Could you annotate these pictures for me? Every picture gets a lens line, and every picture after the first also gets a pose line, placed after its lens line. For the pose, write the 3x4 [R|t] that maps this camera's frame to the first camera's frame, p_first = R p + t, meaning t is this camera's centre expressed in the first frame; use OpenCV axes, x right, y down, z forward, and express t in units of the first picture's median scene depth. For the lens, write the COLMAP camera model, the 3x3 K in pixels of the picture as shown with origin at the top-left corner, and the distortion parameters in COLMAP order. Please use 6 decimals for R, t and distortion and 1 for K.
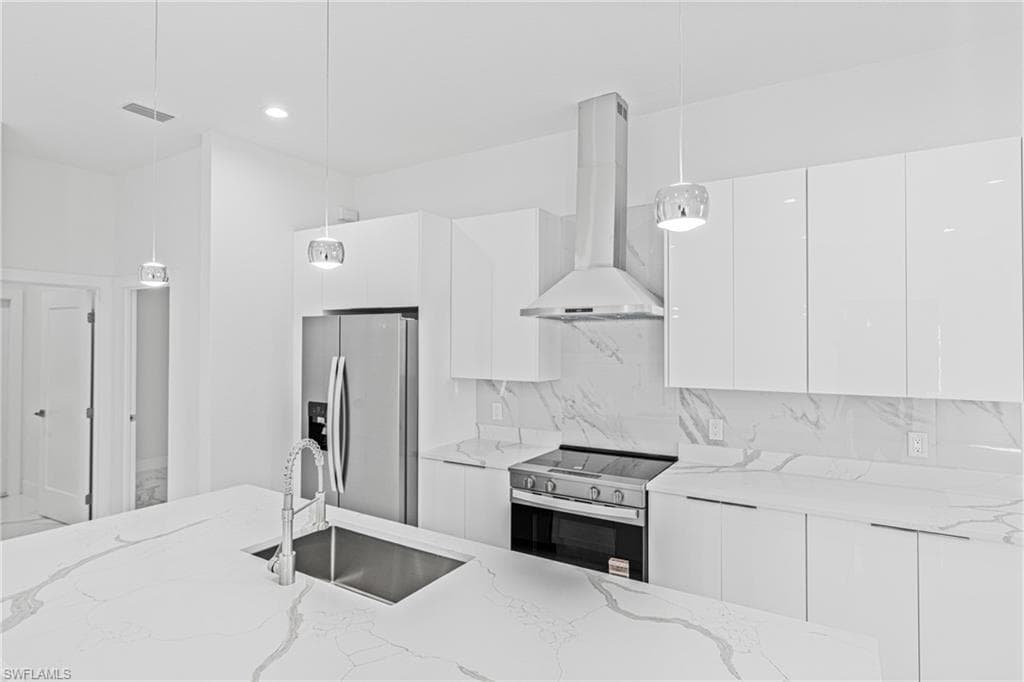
lens RADIAL K [[534.0, 0, 505.3], [0, 534.0, 338.5], [0, 0, 1]] dist [0.000769, 0.000674]
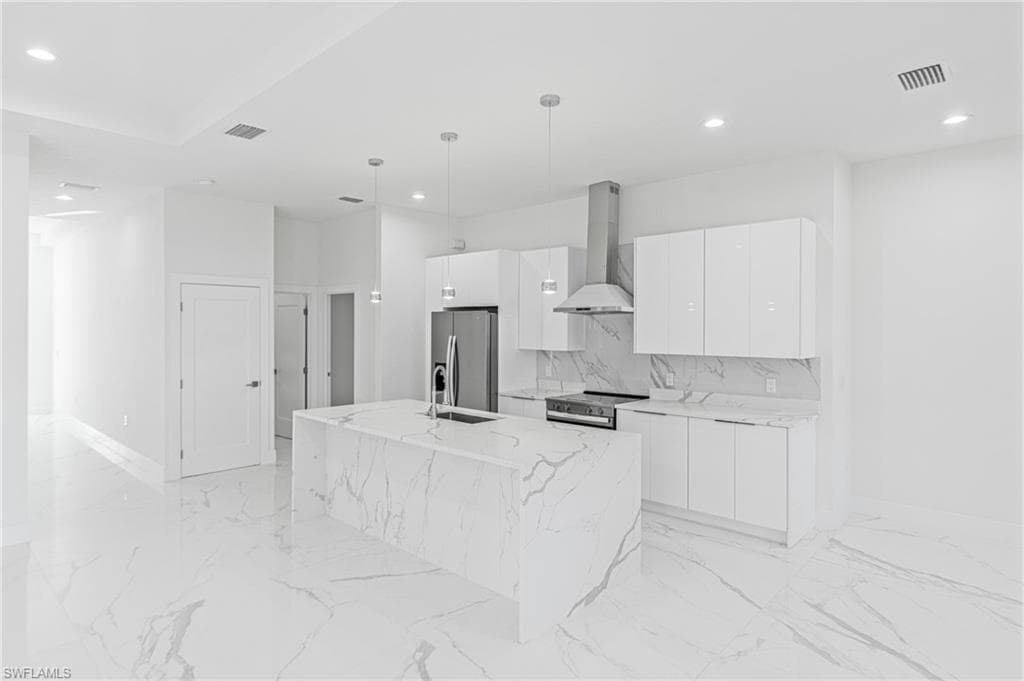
lens RADIAL K [[534.0, 0, 516.3], [0, 534.0, 335.2], [0, 0, 1]] dist [0.000769, 0.000674]
pose [[0.983650, 0.003792, -0.180051, 0.212249], [-0.000195, 0.999800, 0.019991, -0.001587], [0.180091, -0.019629, 0.983454, -0.695847]]
